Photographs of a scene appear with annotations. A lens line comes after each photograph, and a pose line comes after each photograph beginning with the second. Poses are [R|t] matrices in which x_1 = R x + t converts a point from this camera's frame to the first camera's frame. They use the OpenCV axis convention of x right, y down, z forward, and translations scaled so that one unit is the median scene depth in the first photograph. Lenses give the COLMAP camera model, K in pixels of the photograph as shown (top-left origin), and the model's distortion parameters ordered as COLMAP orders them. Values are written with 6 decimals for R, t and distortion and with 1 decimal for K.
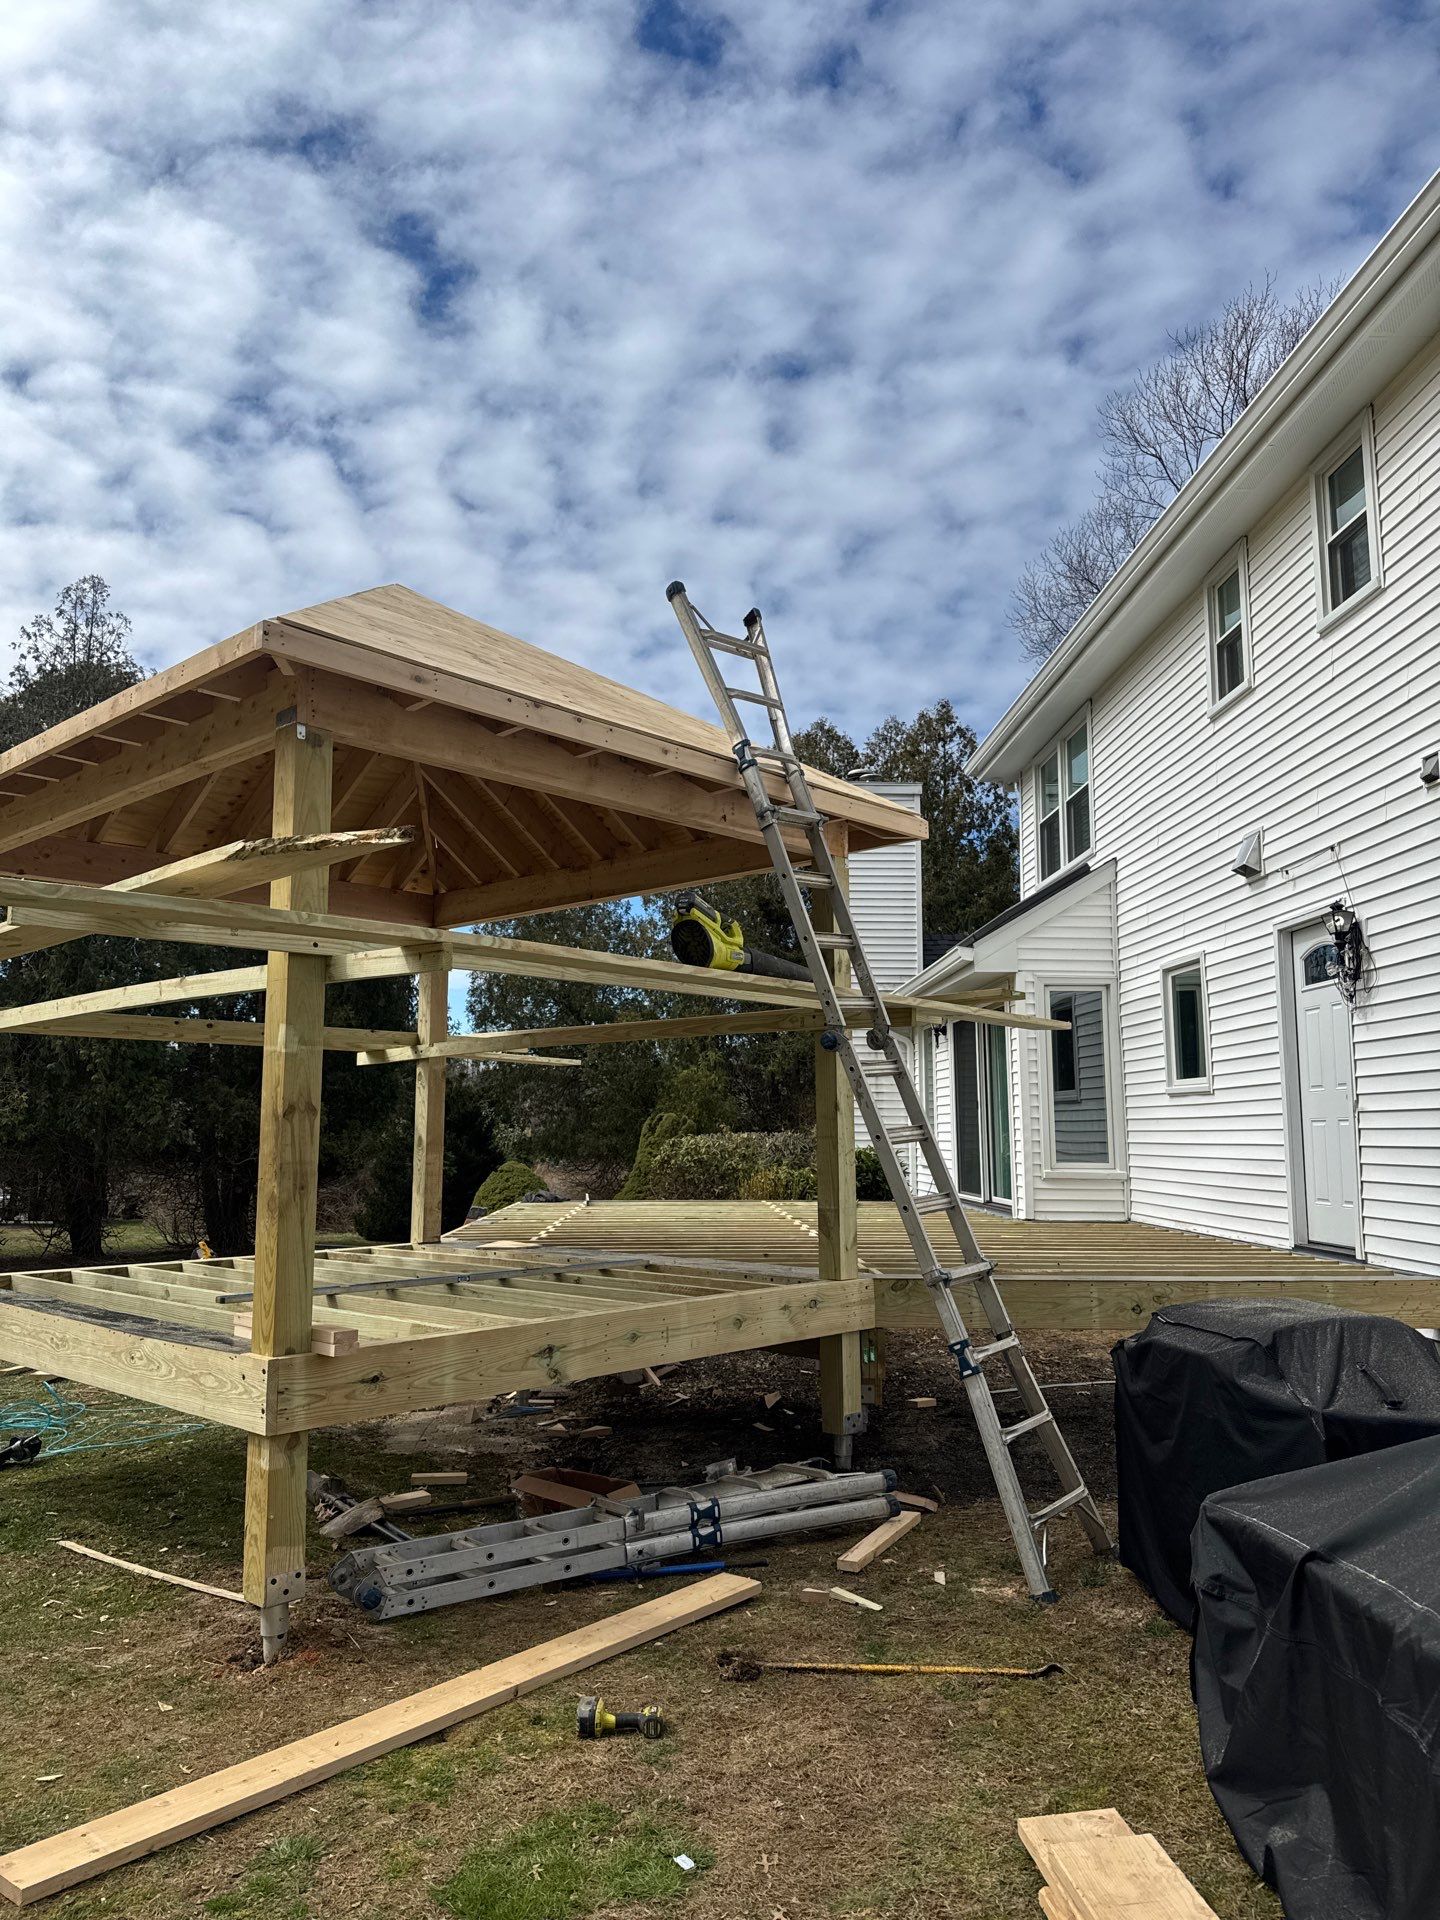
lens RADIAL K [[1350.5, 0, 707.2], [0, 1350.5, 967.4], [0, 0, 1]] dist [0.052691, -0.003660]
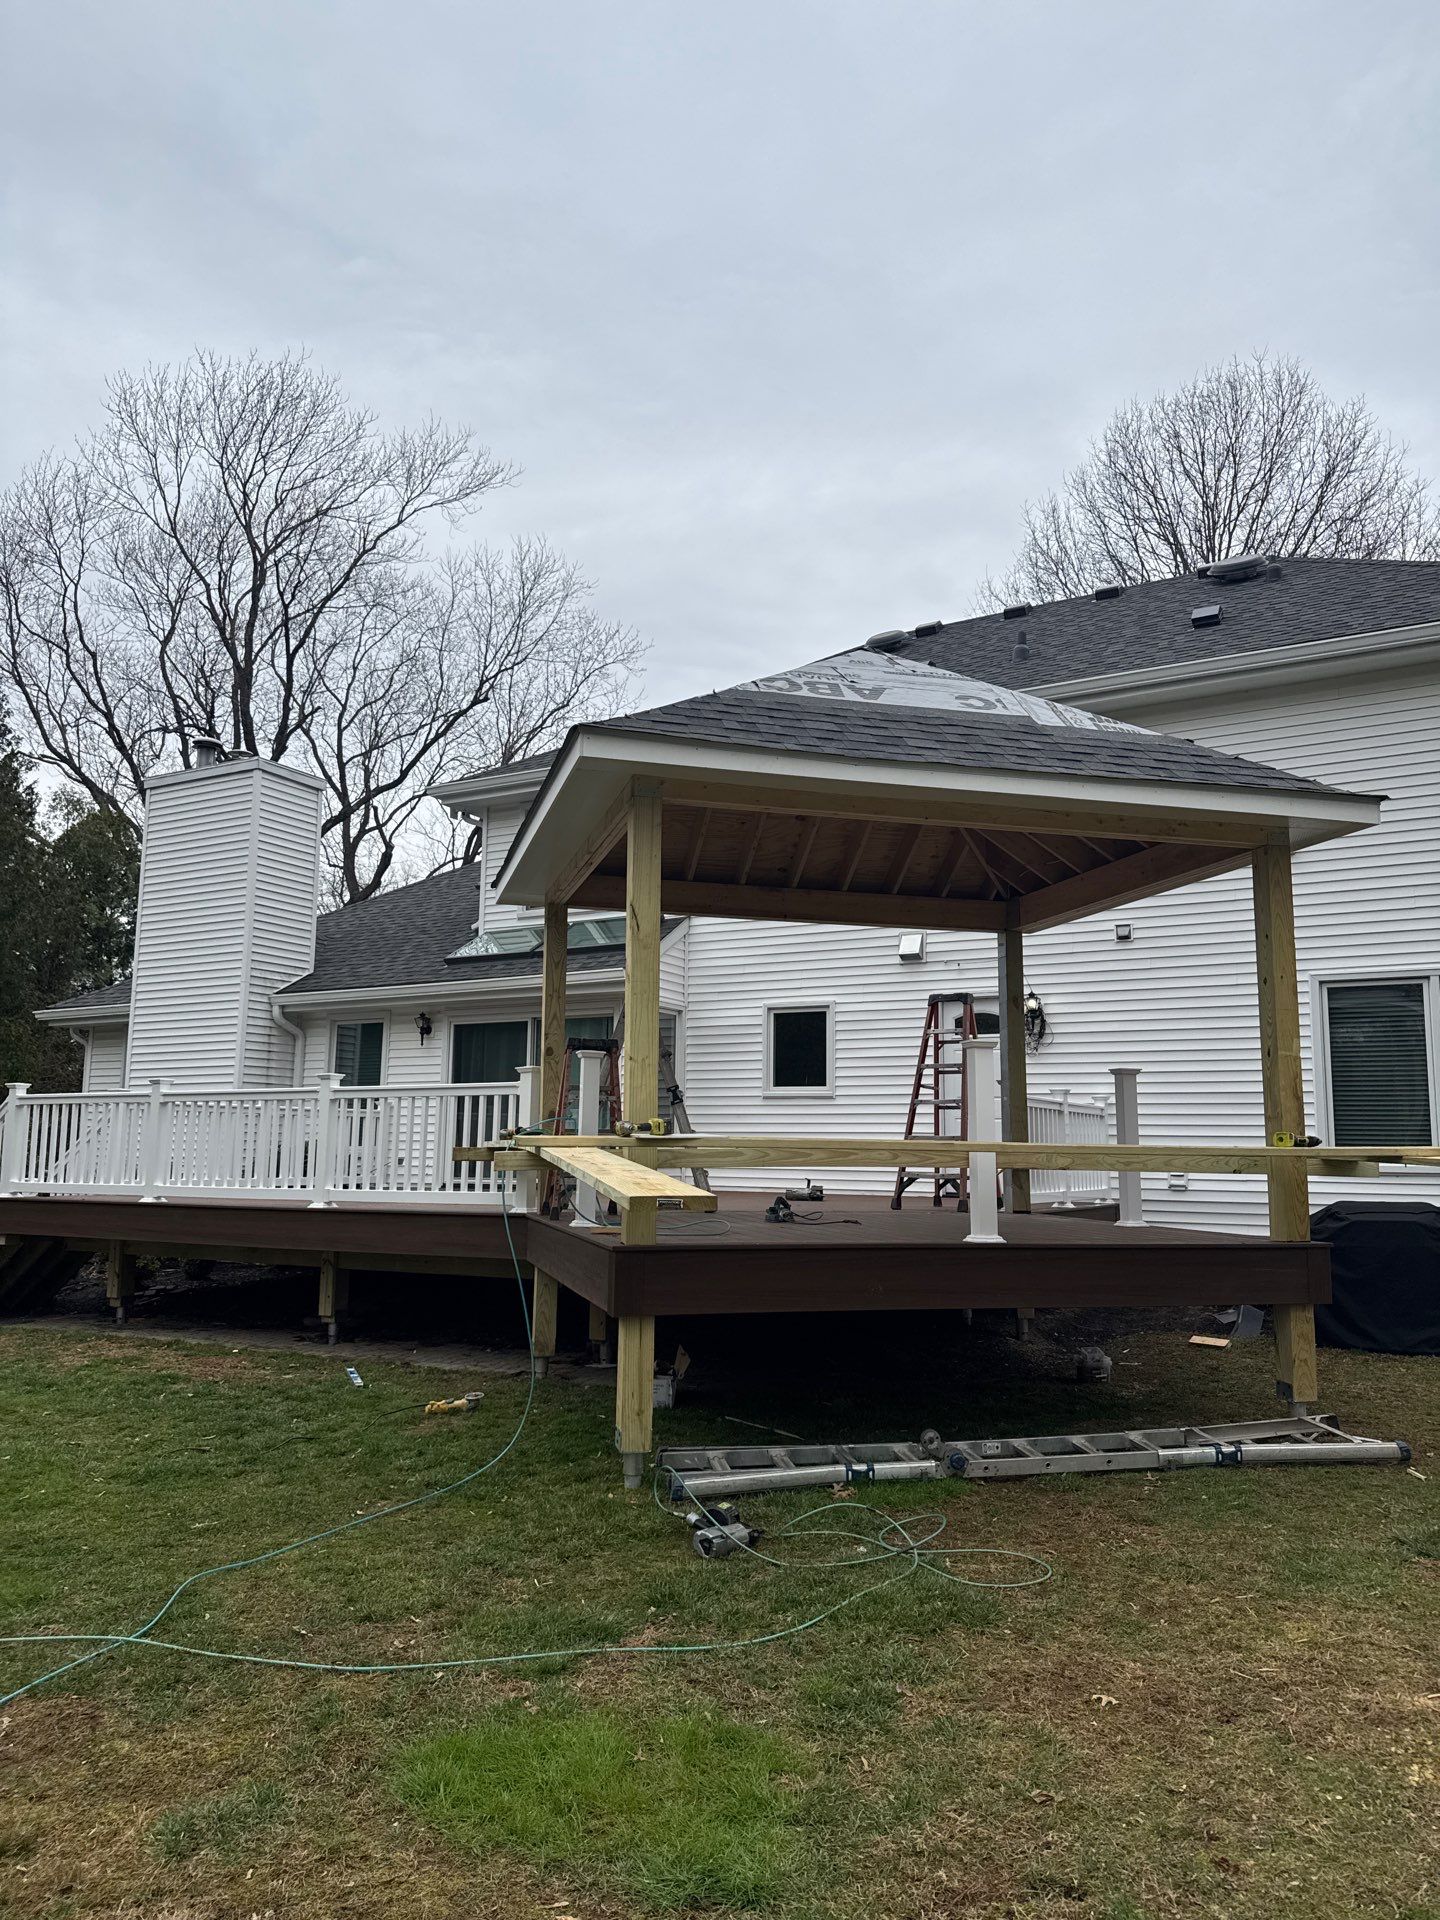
lens RADIAL K [[1357.8, 0, 731.7], [0, 1357.8, 956.1], [0, 0, 1]] dist [0.076955, -0.003968]
pose [[0.517852, 0.130843, 0.845405, -0.799057], [-0.116475, 0.989815, -0.081847, 0.063020], [-0.847504, -0.056084, 0.527818, 0.286408]]
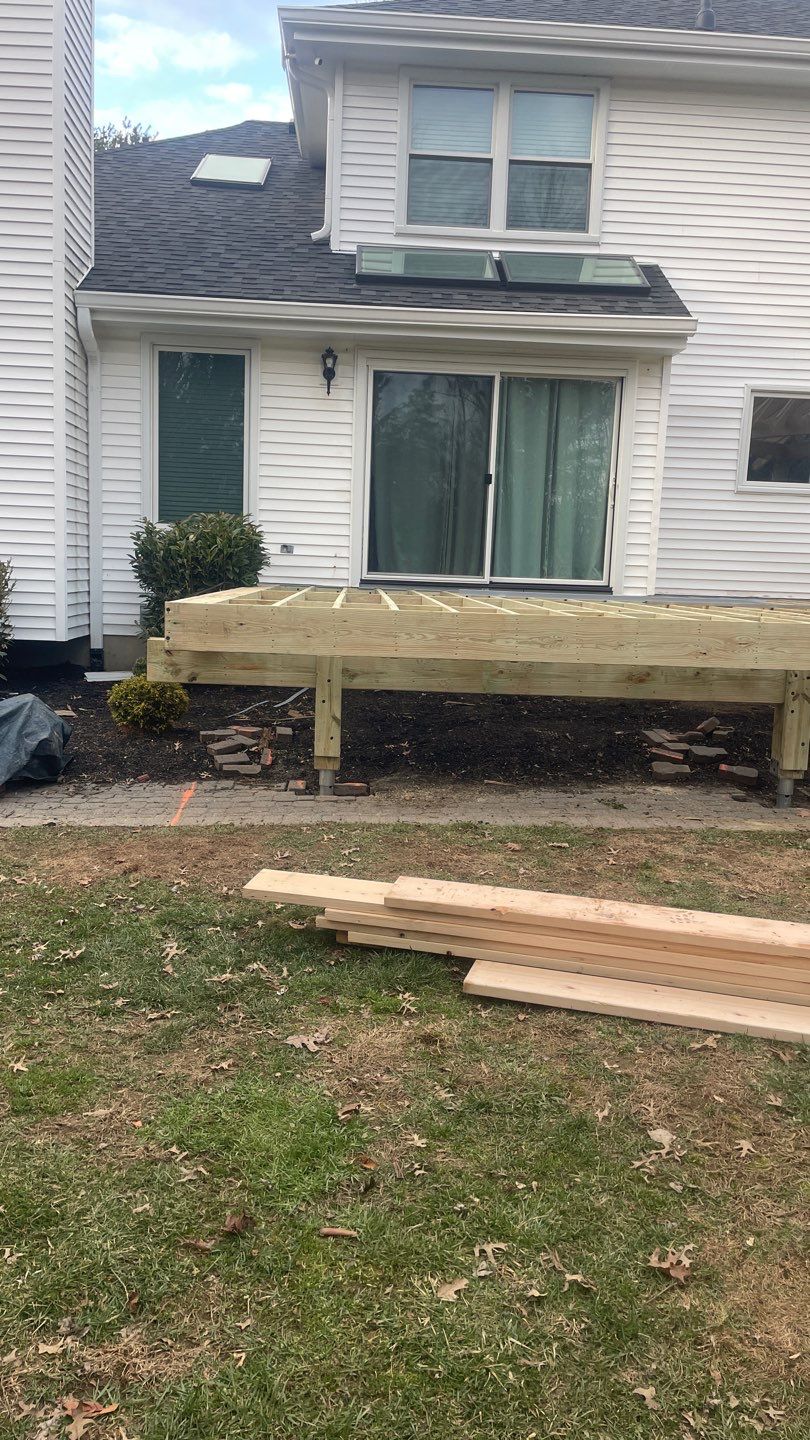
lens RADIAL K [[1080.2, 0, 405.0], [0, 1080.2, 720.0], [0, 0, 1]] dist [0.086354, -0.135833]
pose [[-0.017292, -0.140793, 0.989888, -0.633413], [-0.161311, 0.977459, 0.136208, 0.196448], [-0.986752, -0.157325, -0.039614, 1.215260]]
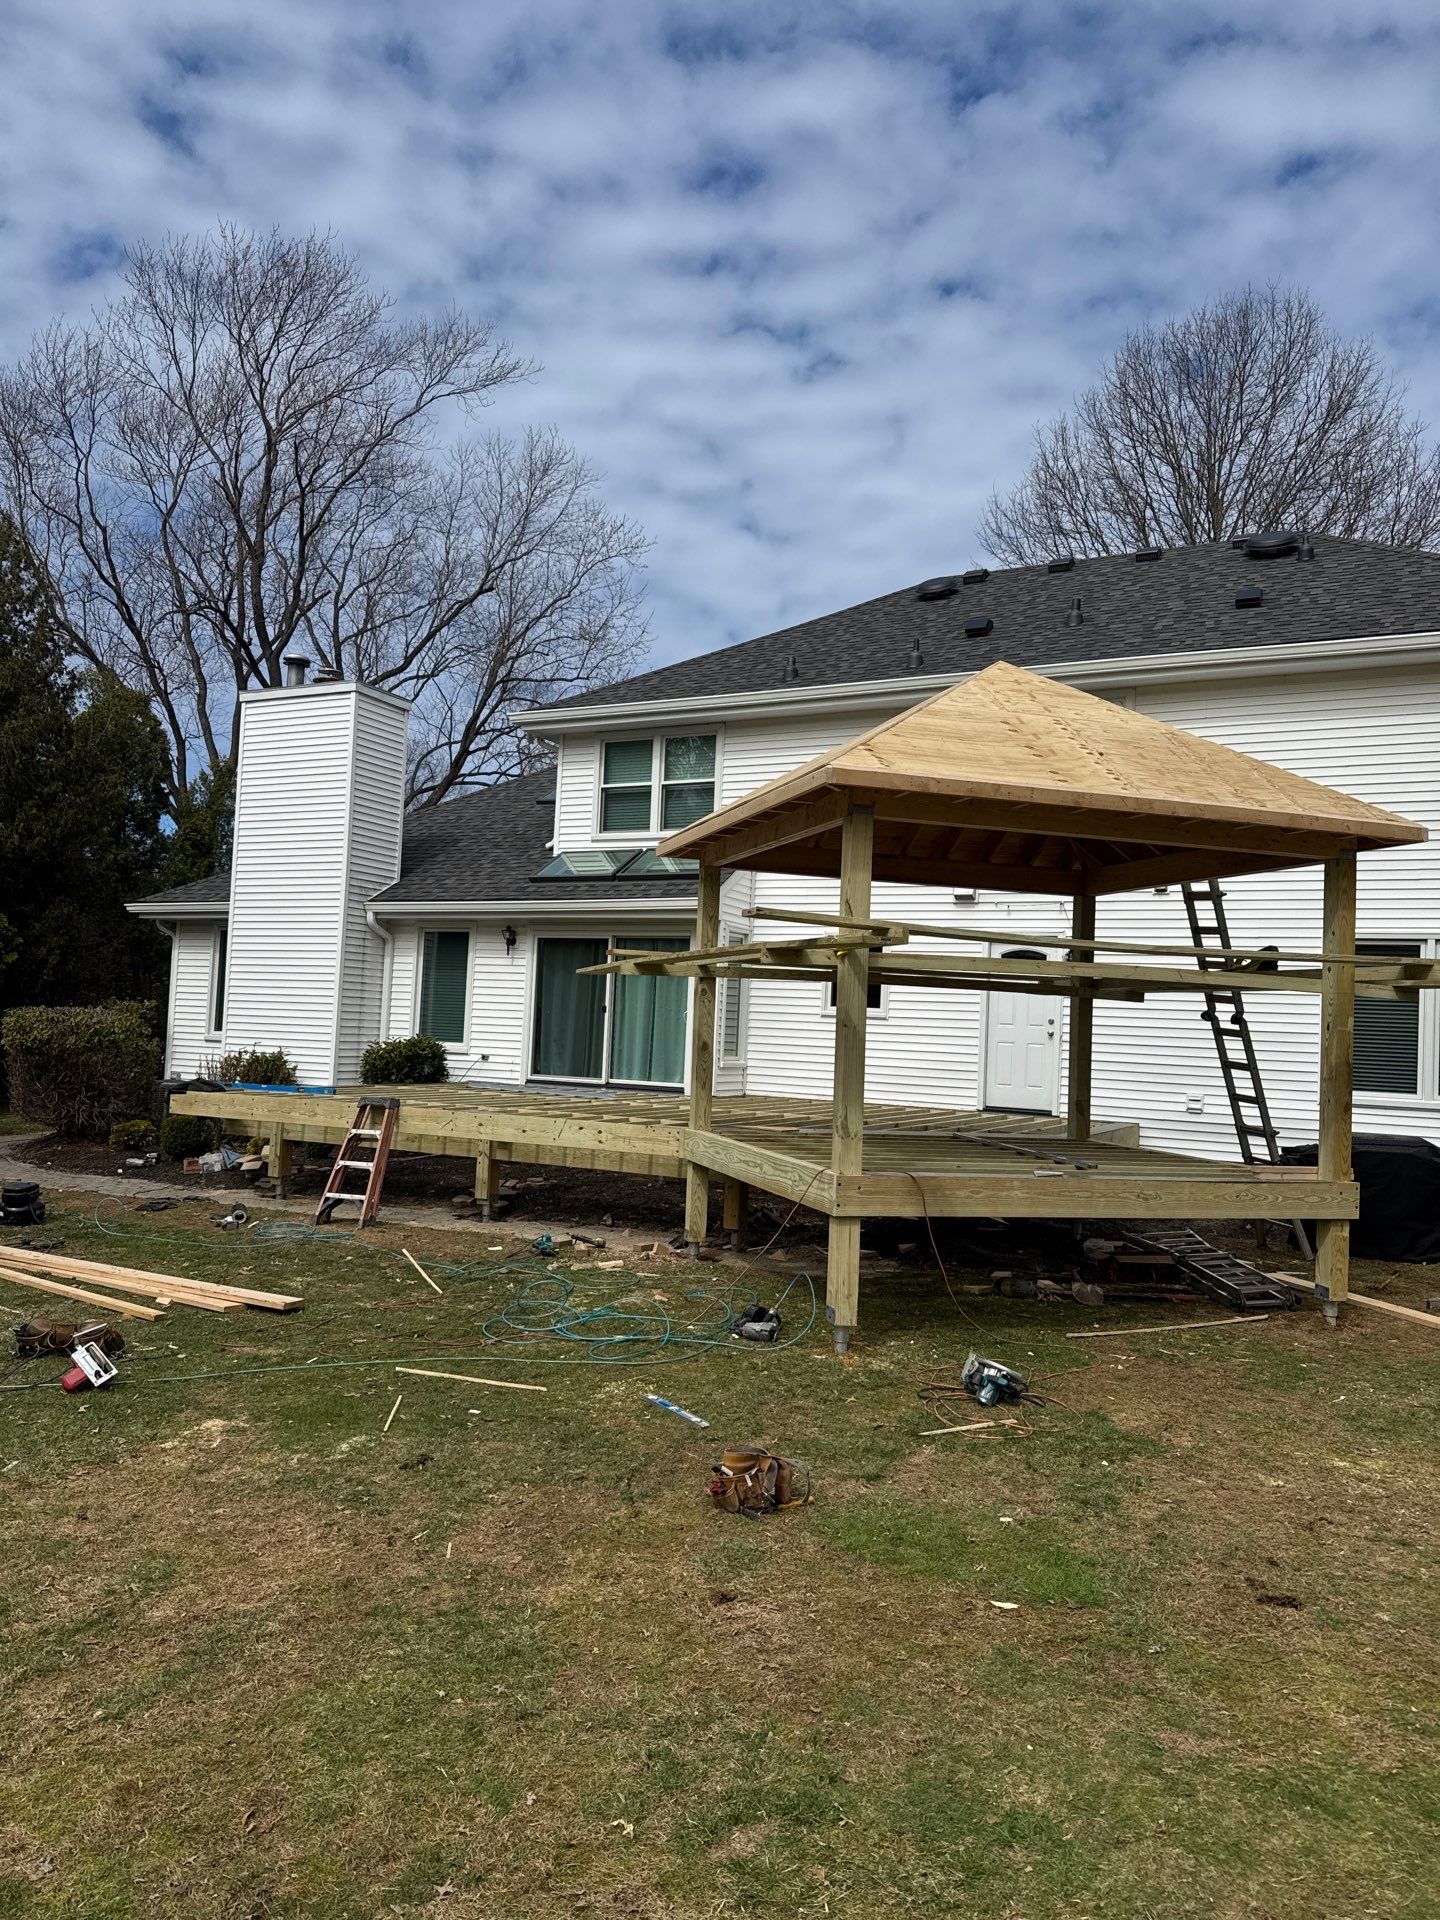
lens RADIAL K [[1350.5, 0, 707.2], [0, 1350.5, 967.4], [0, 0, 1]] dist [0.052691, -0.003660]
pose [[0.492256, 0.060201, 0.868366, -0.988583], [-0.149379, 0.988648, 0.016140, 0.032096], [-0.857537, -0.137661, 0.495661, 0.331043]]
